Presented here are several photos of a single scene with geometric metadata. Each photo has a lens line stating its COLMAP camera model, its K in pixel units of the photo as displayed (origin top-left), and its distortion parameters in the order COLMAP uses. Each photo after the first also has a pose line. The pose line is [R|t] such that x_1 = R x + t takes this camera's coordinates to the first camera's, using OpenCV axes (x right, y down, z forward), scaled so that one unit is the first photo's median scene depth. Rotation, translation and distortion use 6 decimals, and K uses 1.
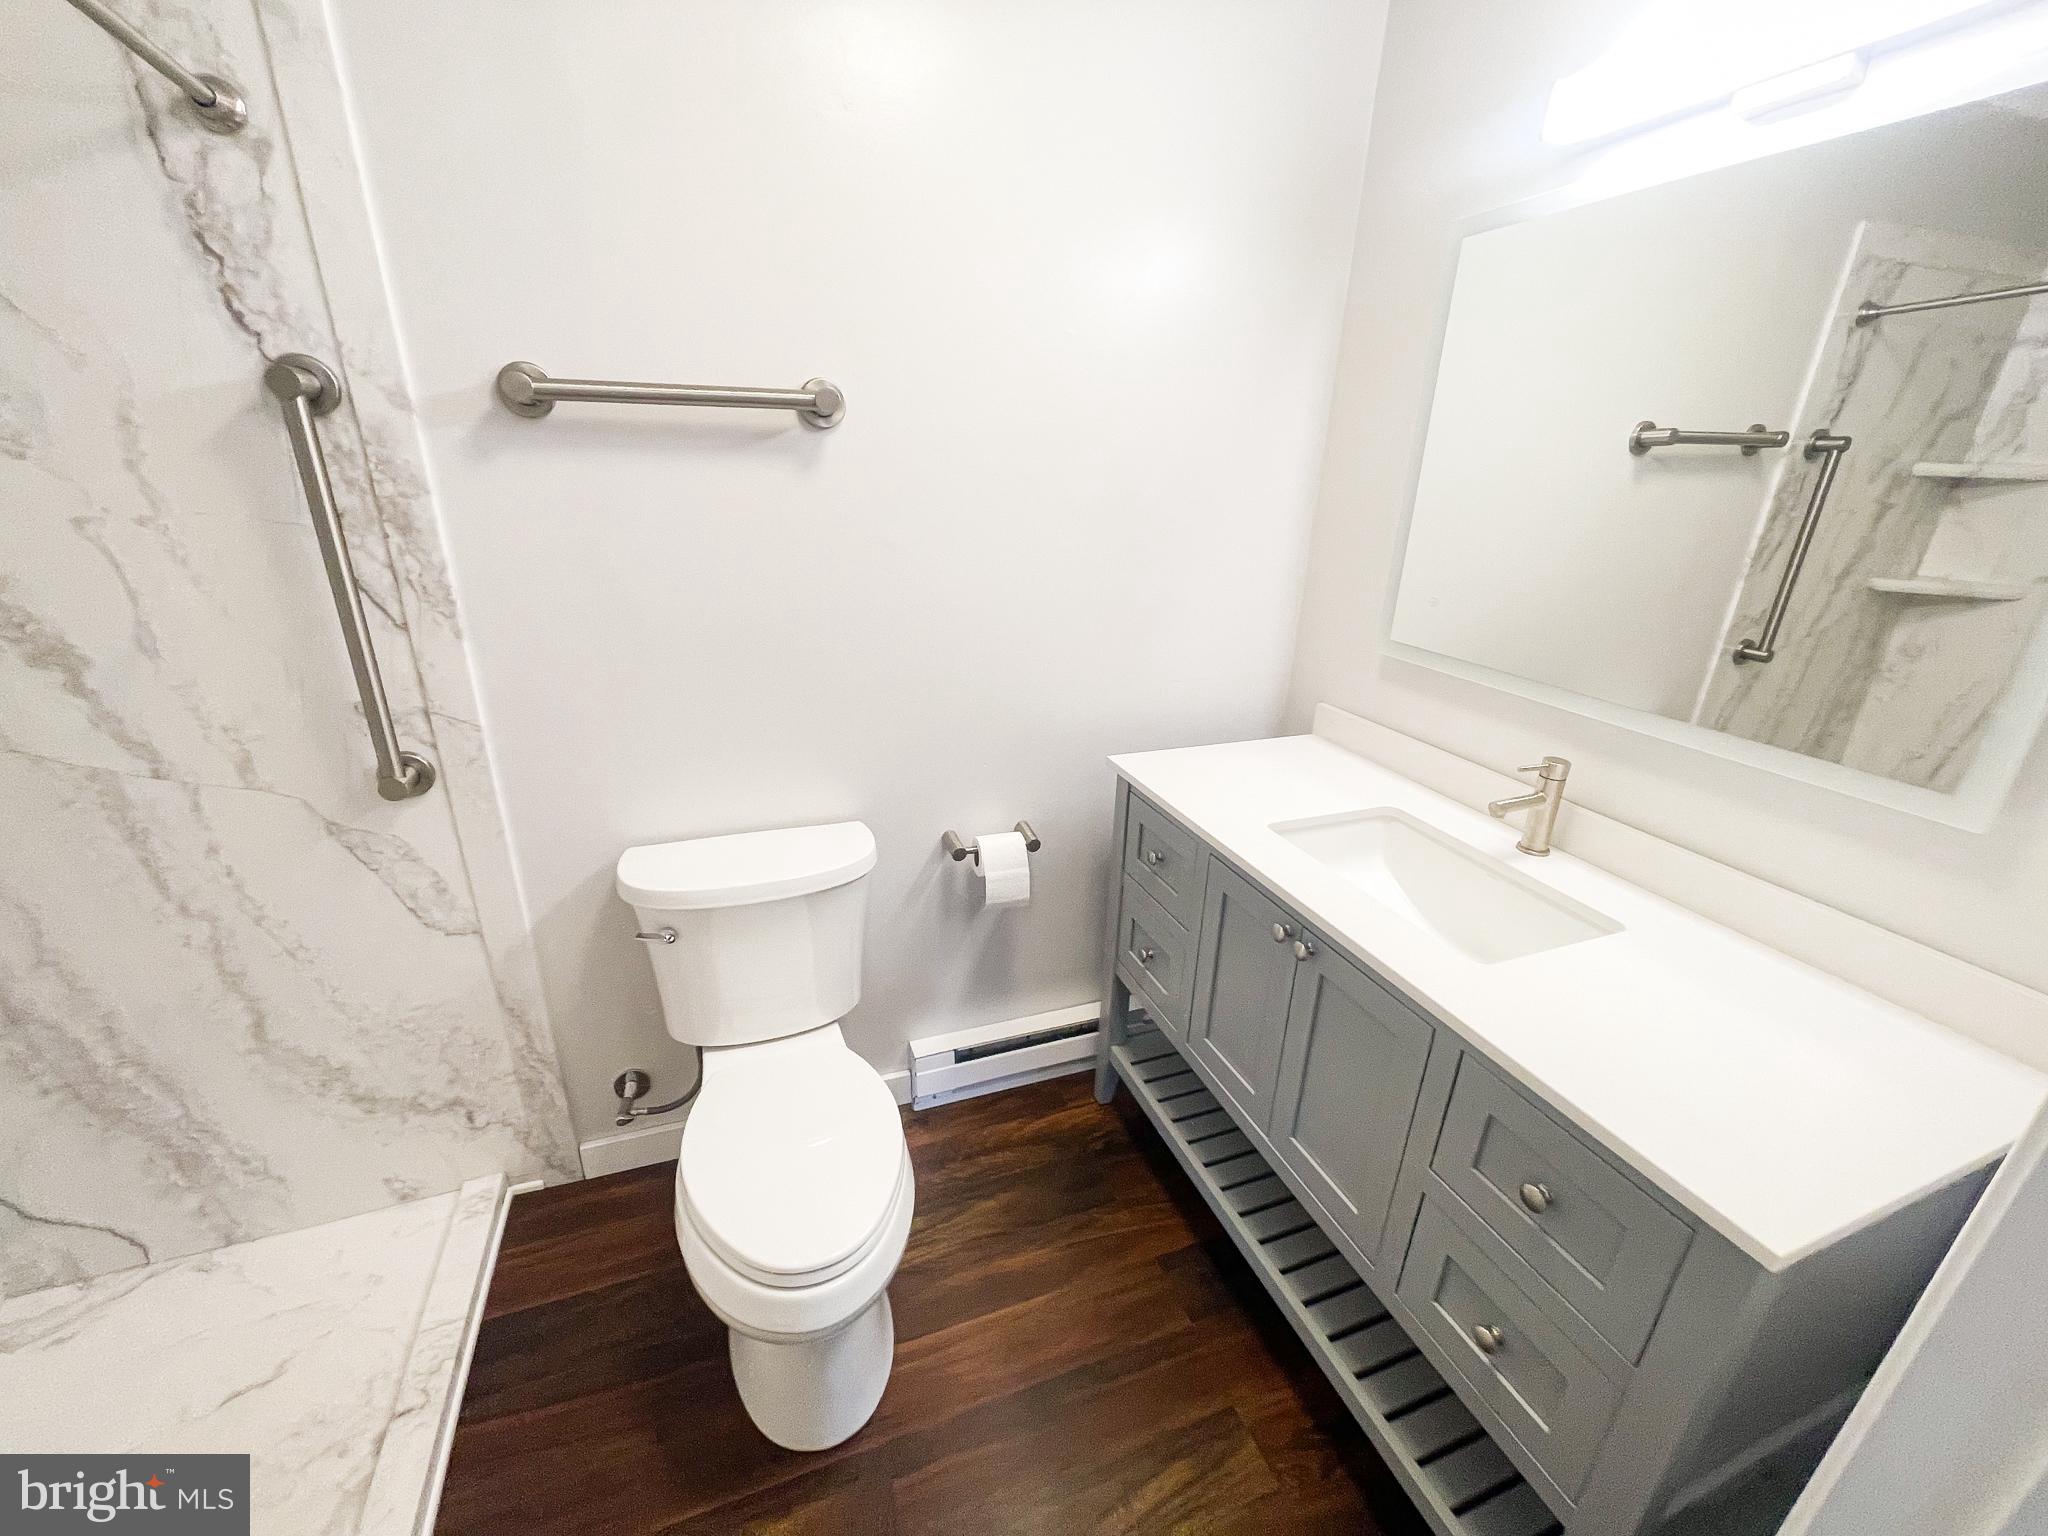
lens RADIAL K [[820.1, 0, 1017.7], [0, 820.1, 769.3], [0, 0, 1]] dist [-0.002955, 0.000596]
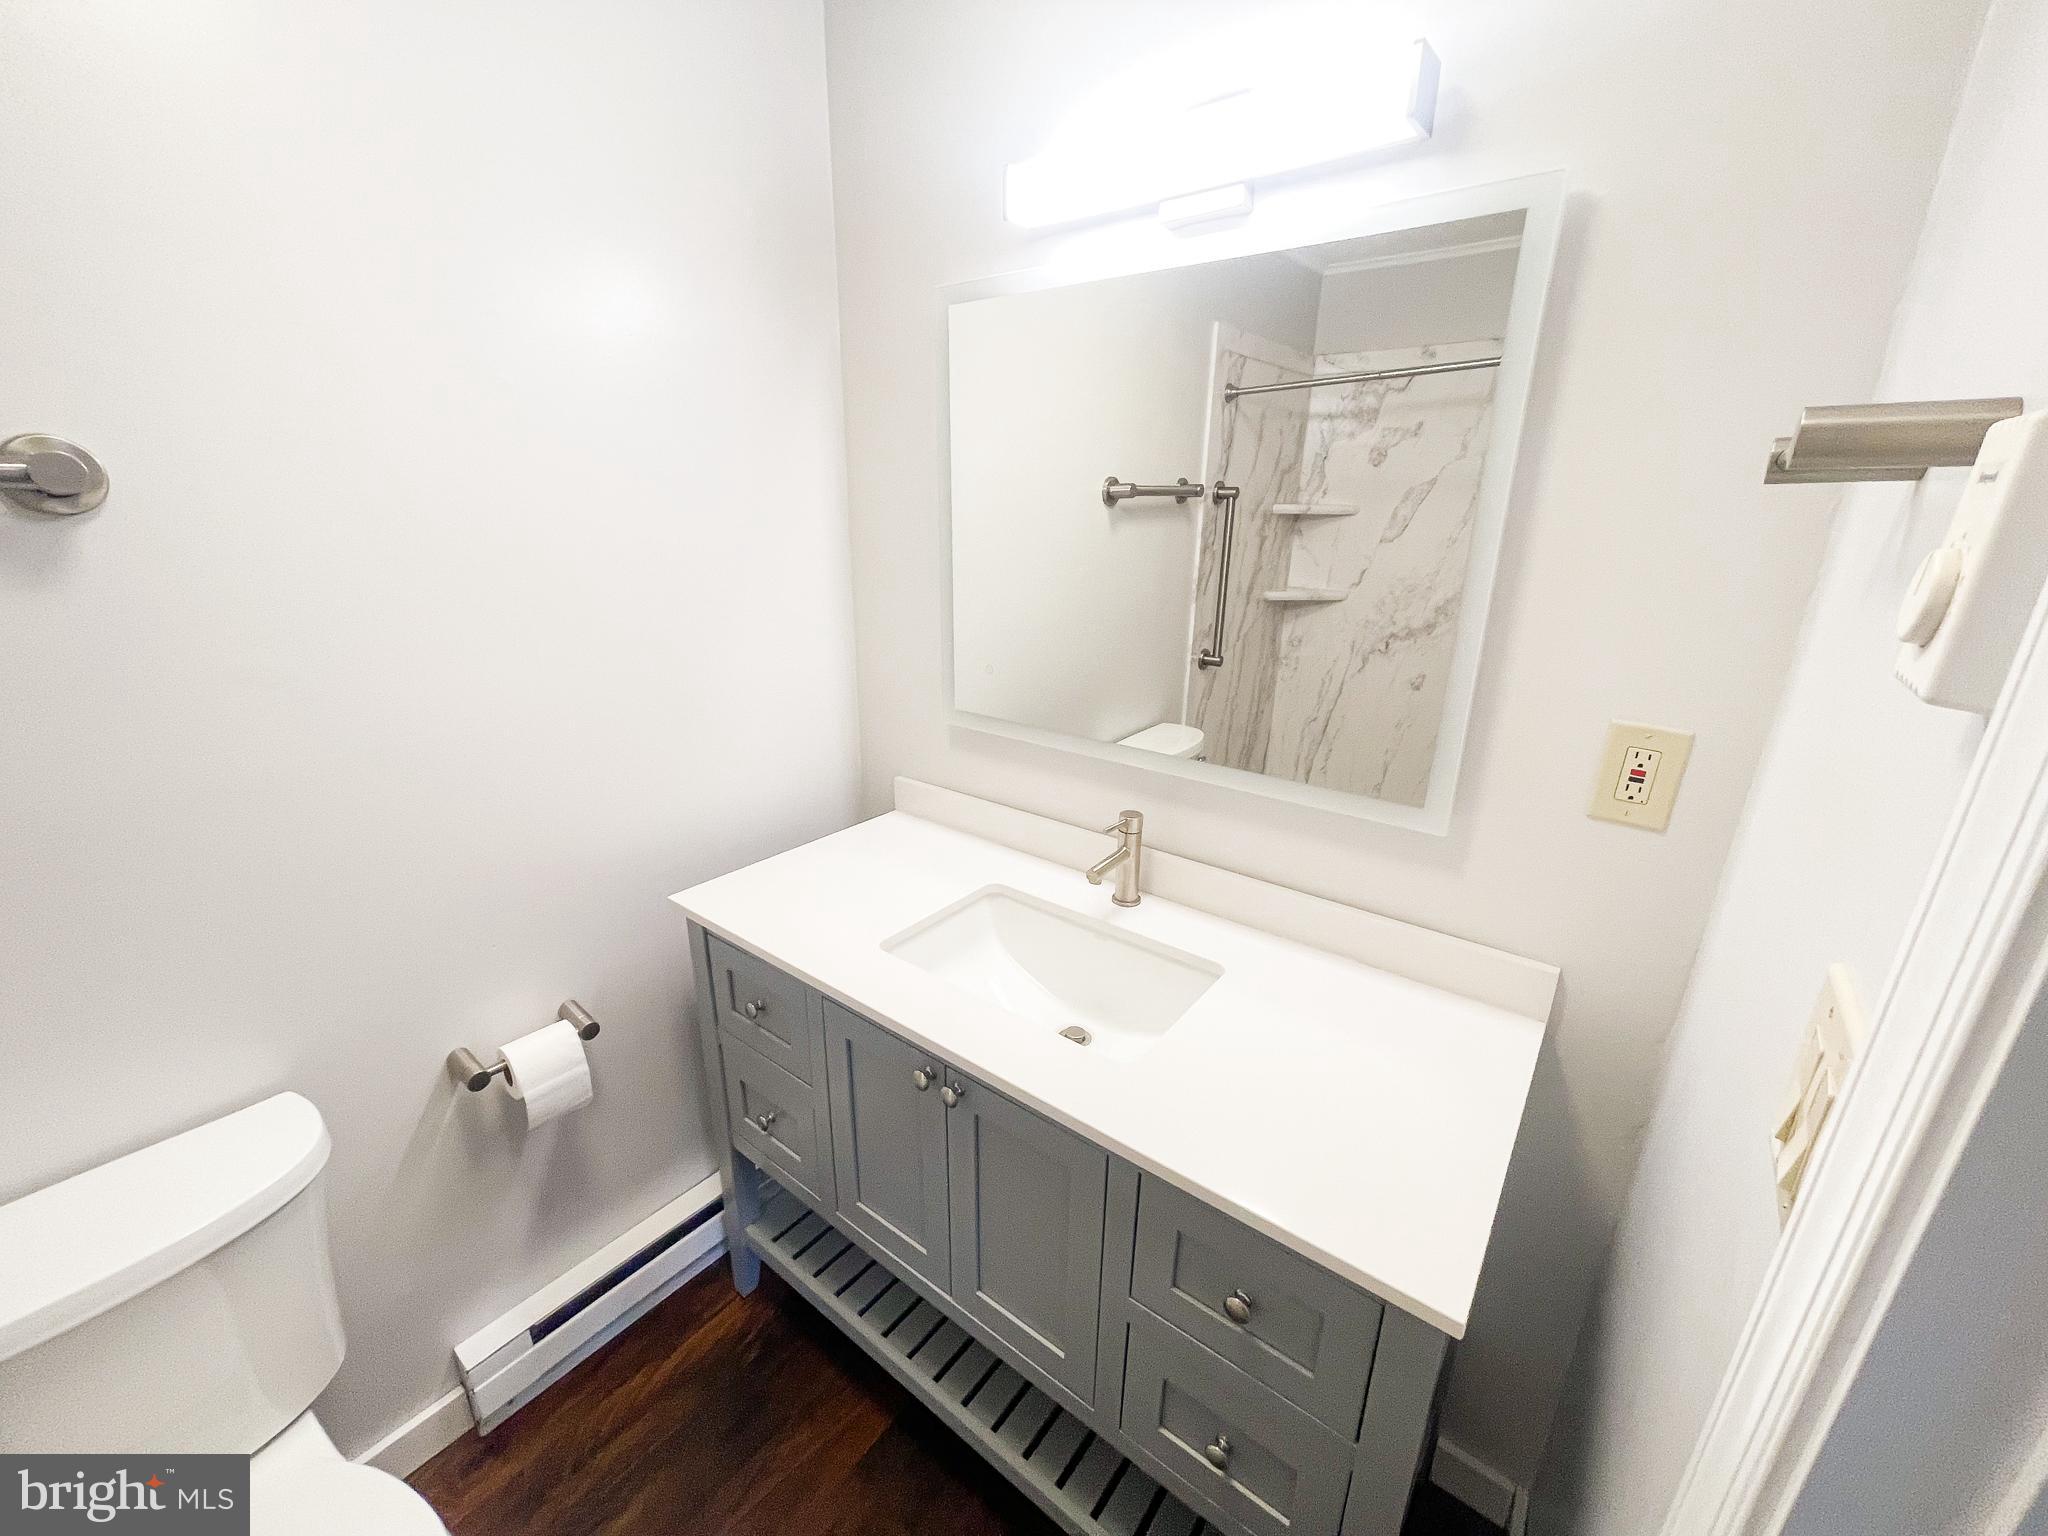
lens RADIAL K [[820.1, 0, 1015.9], [0, 820.1, 763.4], [0, 0, 1]] dist [-0.002955, 0.000596]
pose [[0.852105, -0.176808, 0.492602, 0.030660], [0.197394, 0.980269, 0.010392, -0.097777], [-0.484720, 0.088382, 0.870193, 0.141386]]
